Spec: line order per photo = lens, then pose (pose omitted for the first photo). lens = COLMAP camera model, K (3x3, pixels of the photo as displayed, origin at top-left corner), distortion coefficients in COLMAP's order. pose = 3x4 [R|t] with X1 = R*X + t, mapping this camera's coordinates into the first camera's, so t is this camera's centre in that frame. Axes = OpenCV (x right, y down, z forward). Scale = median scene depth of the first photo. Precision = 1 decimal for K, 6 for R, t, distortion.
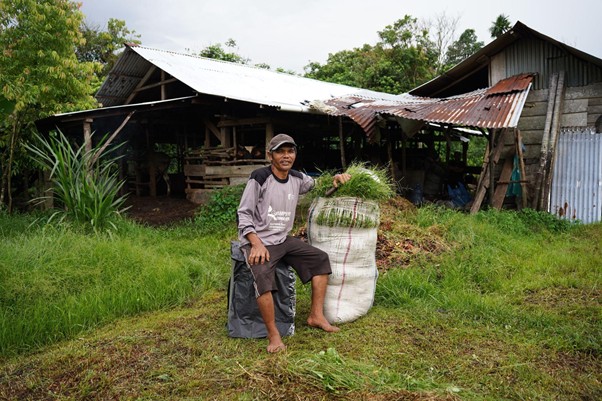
lens RADIAL K [[493.3, 0, 301.0], [0, 493.3, 200.5], [0, 0, 1]] dist [-0.137470, 0.160881]
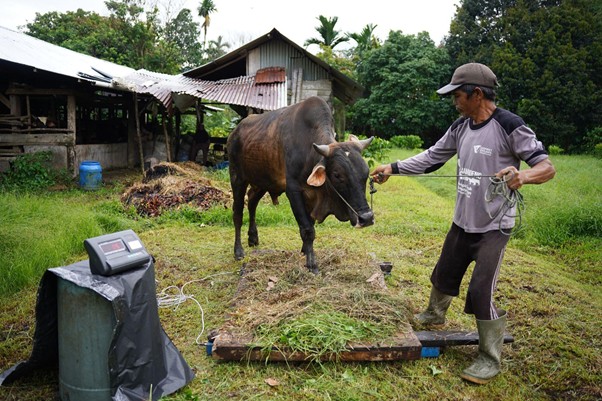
lens RADIAL K [[493.3, 0, 301.0], [0, 493.3, 200.5], [0, 0, 1]] dist [-0.137470, 0.160881]
pose [[0.830291, -0.048641, 0.555204, -0.223484], [0.018122, 0.998014, 0.060335, 0.017330], [-0.557036, -0.040034, 0.829523, -0.148203]]
